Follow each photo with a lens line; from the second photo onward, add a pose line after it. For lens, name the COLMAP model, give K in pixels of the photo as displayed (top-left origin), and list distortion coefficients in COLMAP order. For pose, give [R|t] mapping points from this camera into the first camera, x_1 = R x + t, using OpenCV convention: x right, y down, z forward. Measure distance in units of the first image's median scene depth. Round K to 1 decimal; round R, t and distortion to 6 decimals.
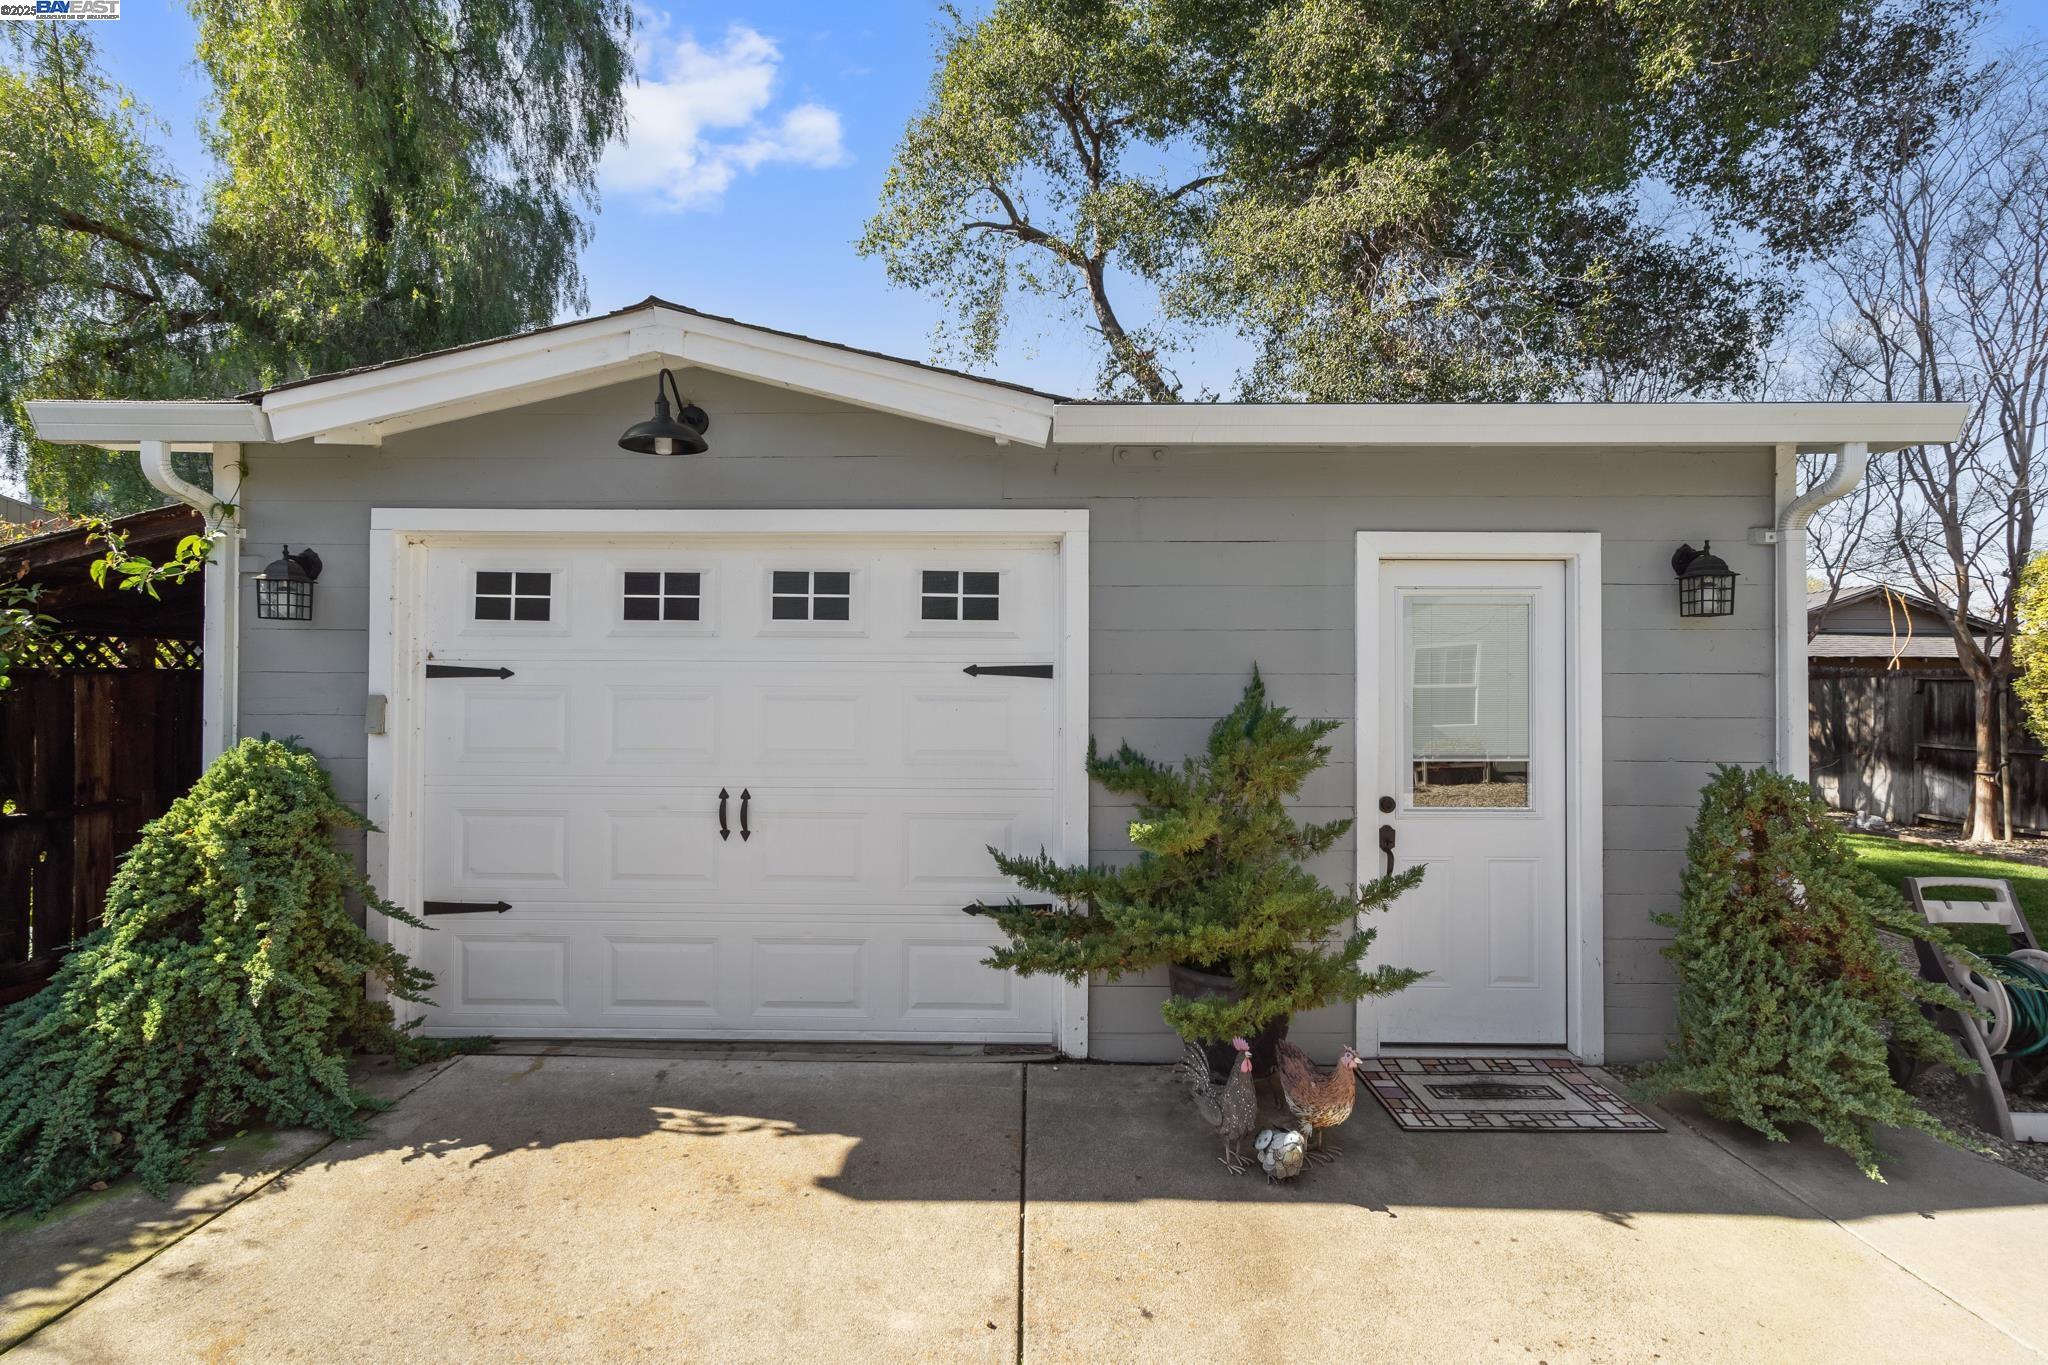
lens RADIAL K [[942.7, 0, 1021.6], [0, 942.7, 690.5], [0, 0, 1]] dist [-0.004511, -0.000438]
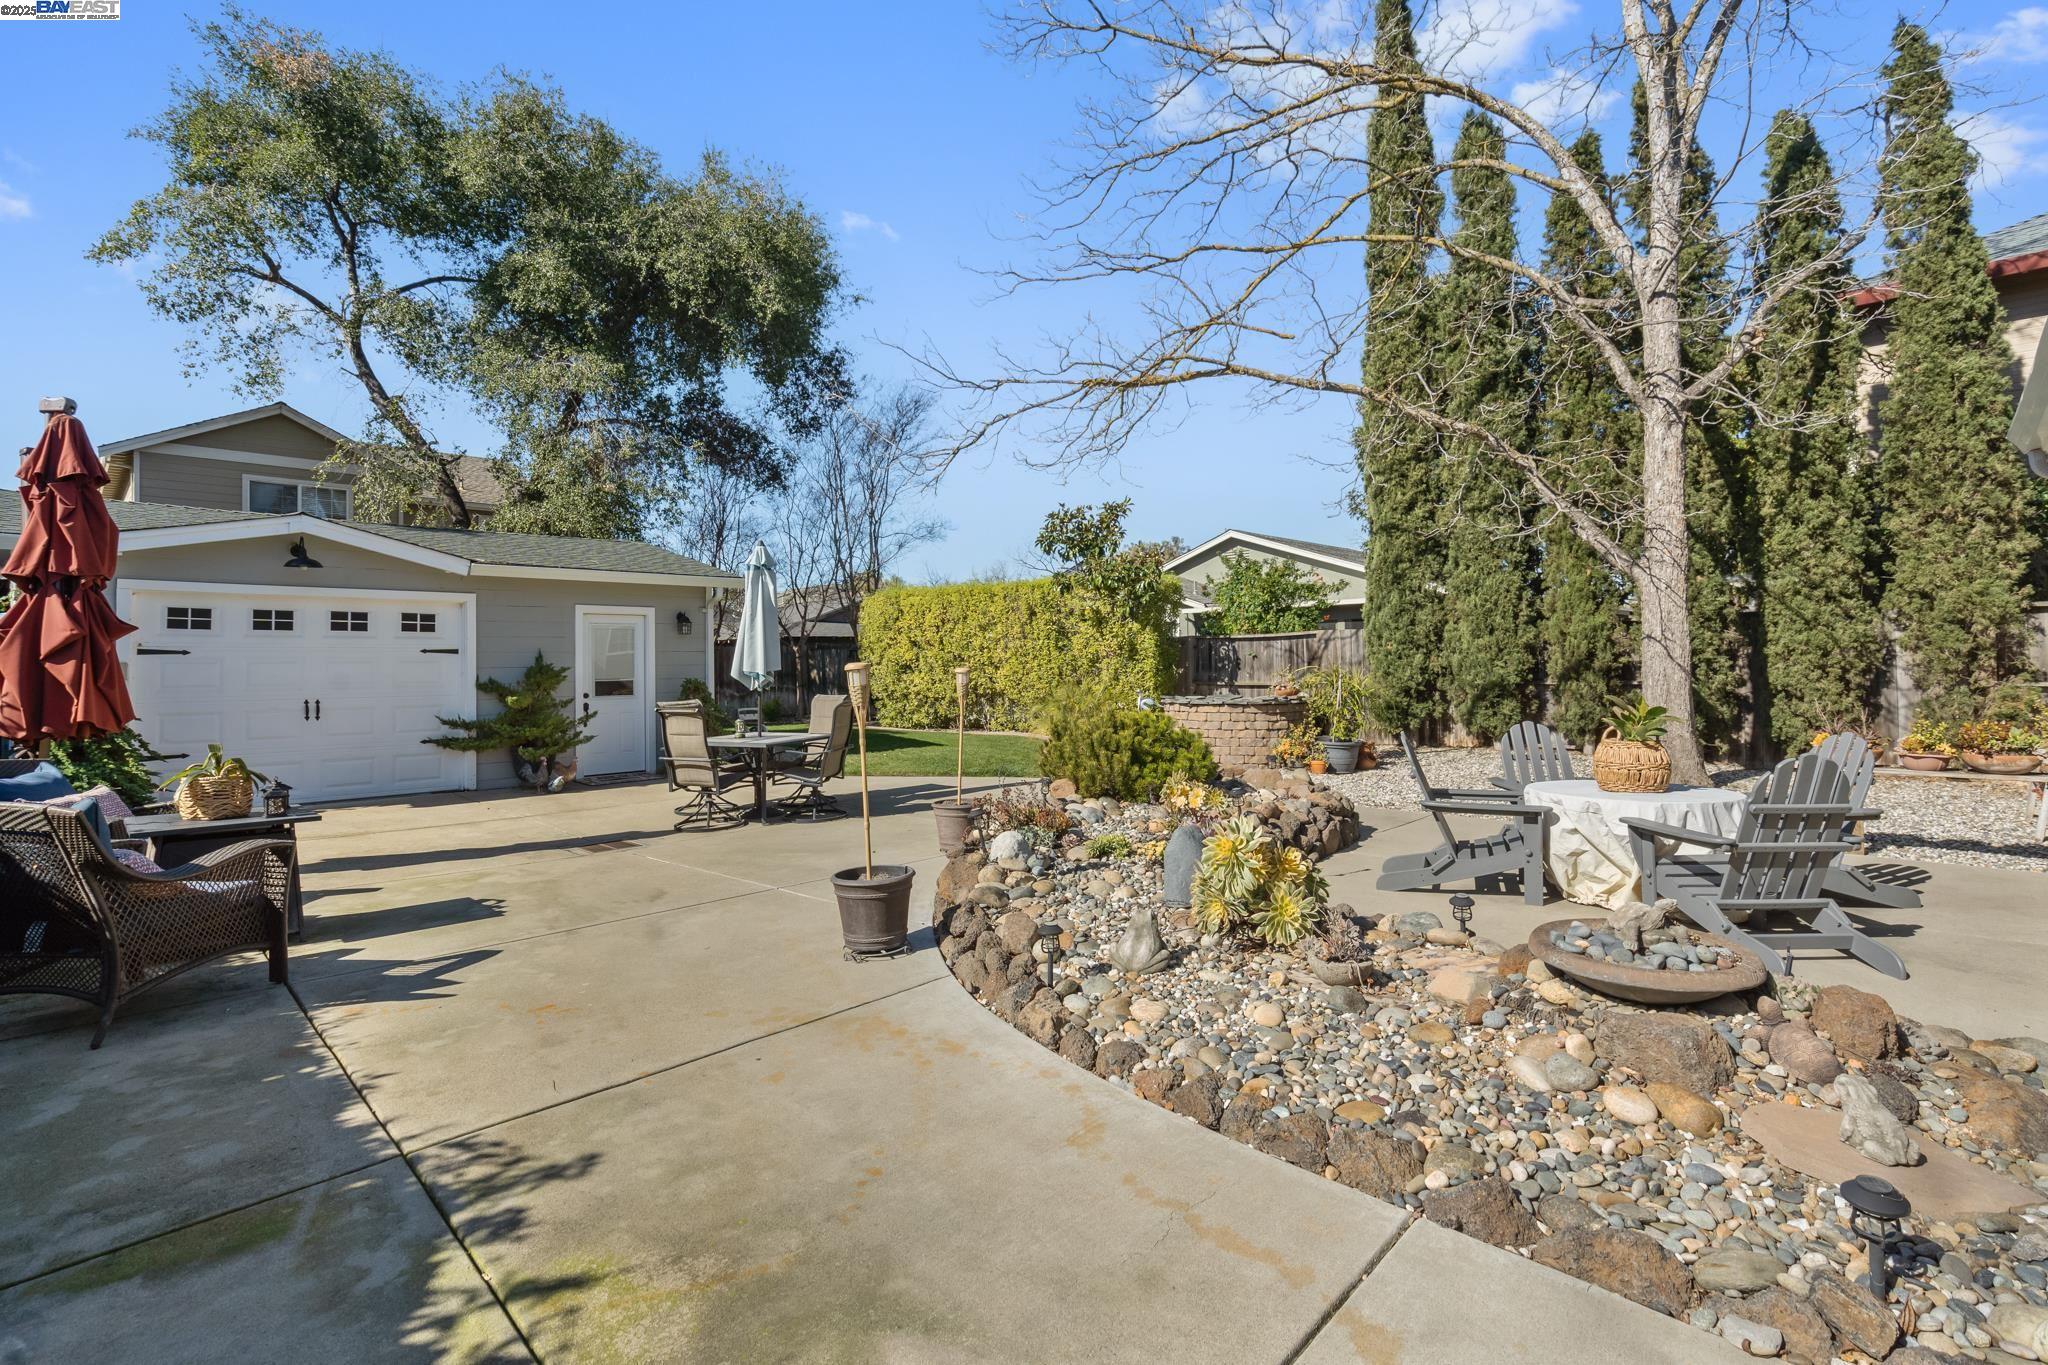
lens RADIAL K [[942.7, 0, 1032.3], [0, 942.7, 649.4], [0, 0, 1]] dist [-0.004511, -0.000438]
pose [[0.690844, -0.001040, 0.723003, -0.780159], [0.004359, 0.999987, -0.002727, -0.011389], [-0.722991, 0.005036, 0.690839, -2.053351]]
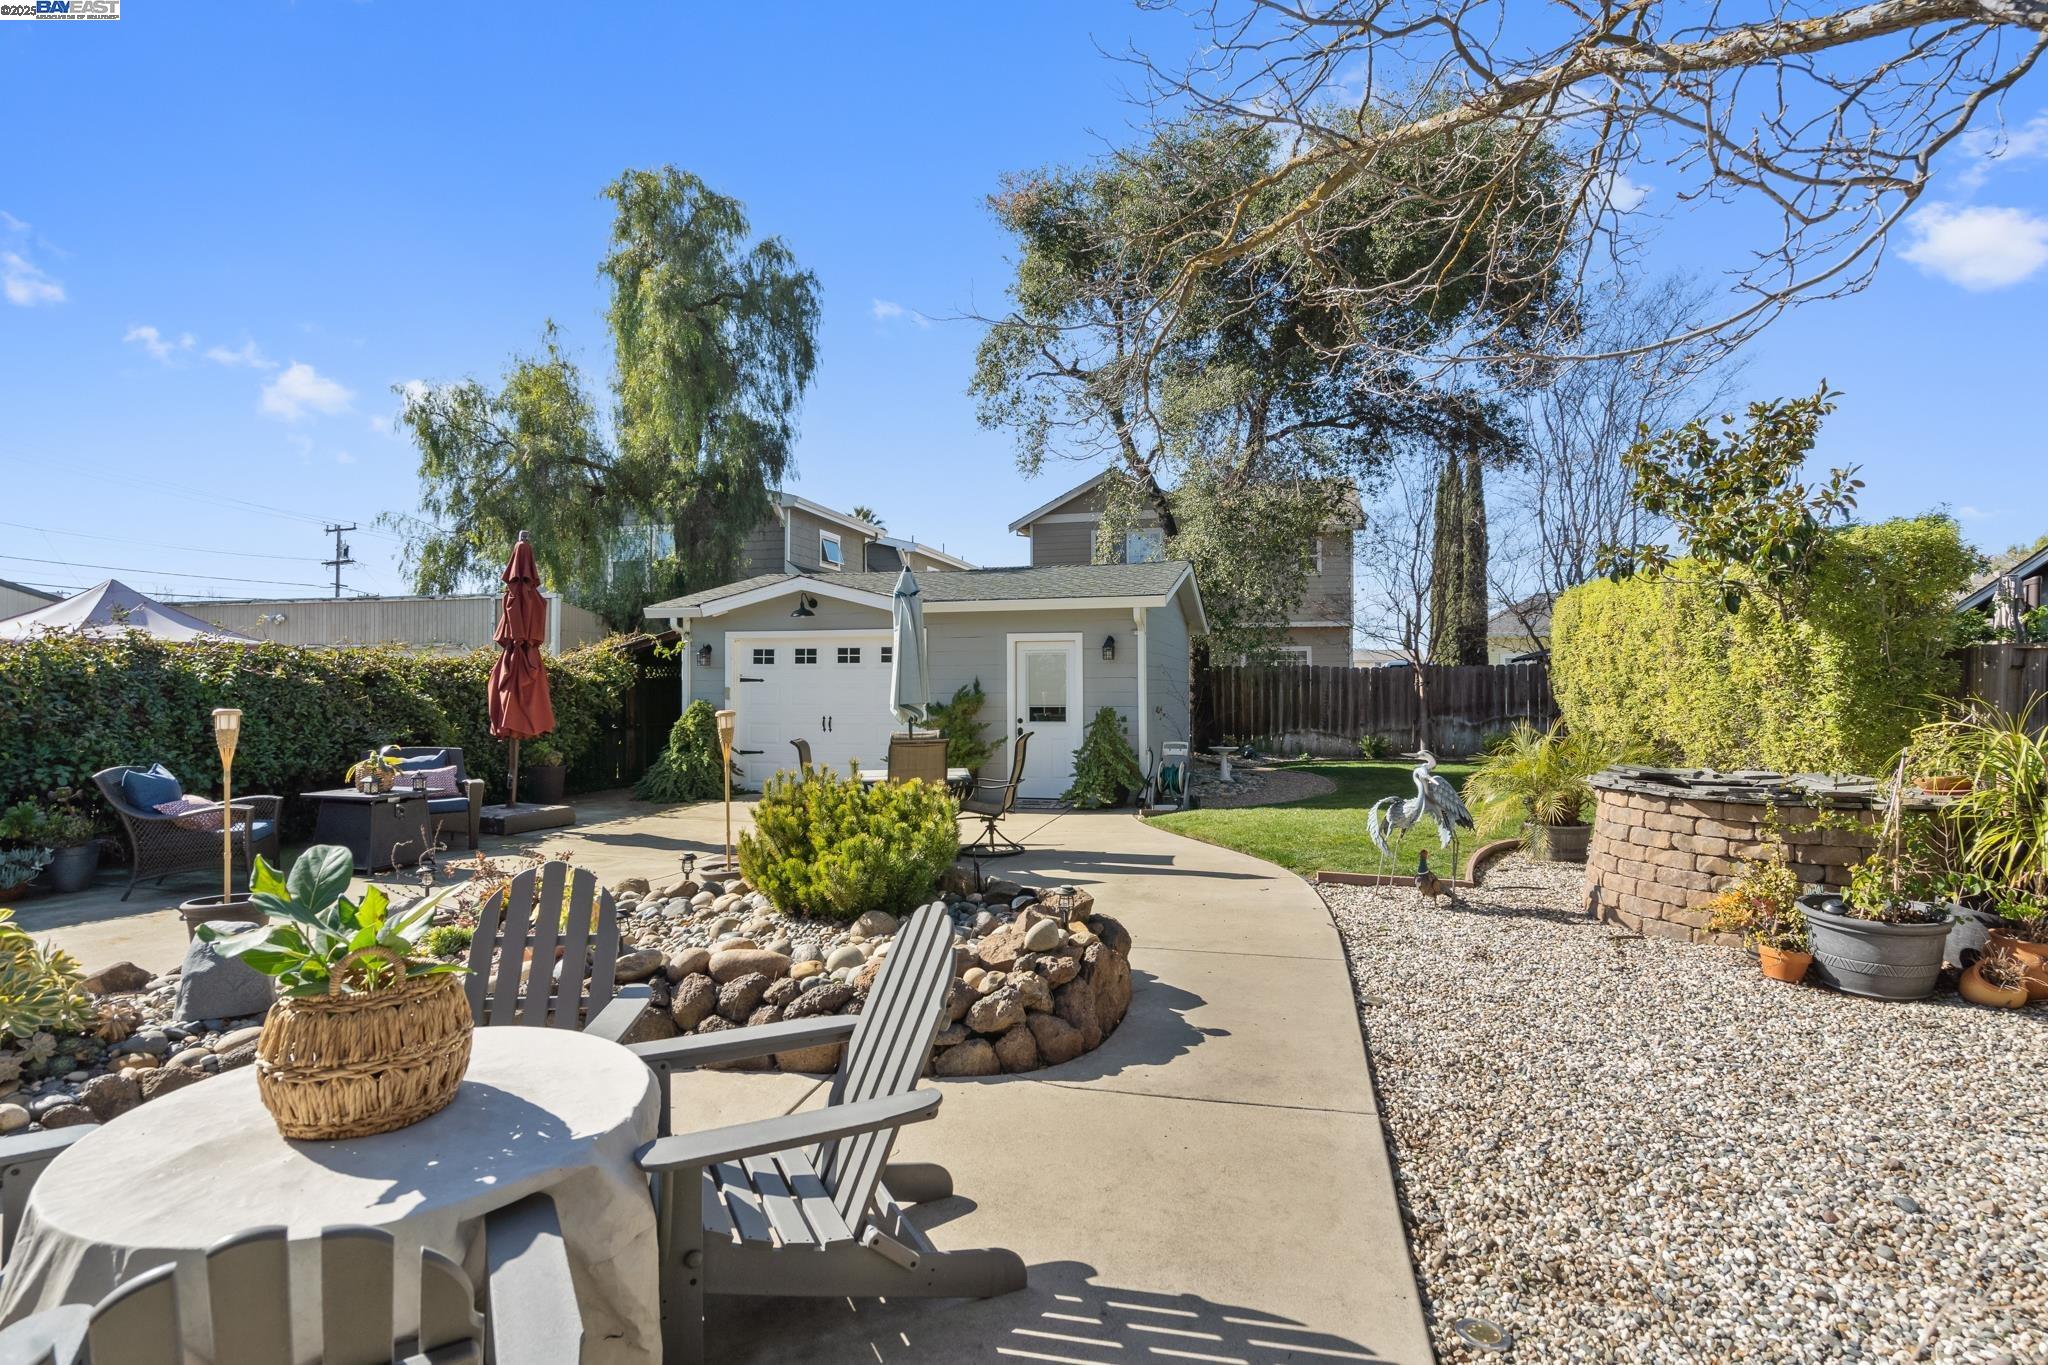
lens RADIAL K [[976.1, 0, 1030.7], [0, 976.1, 681.9], [0, 0, 1]] dist [-0.021357, -0.000006]
pose [[0.973501, -0.006842, -0.228579, 1.139031], [0.008802, 0.999933, 0.007555, -0.030530], [0.228512, -0.009367, 0.973496, -2.091472]]
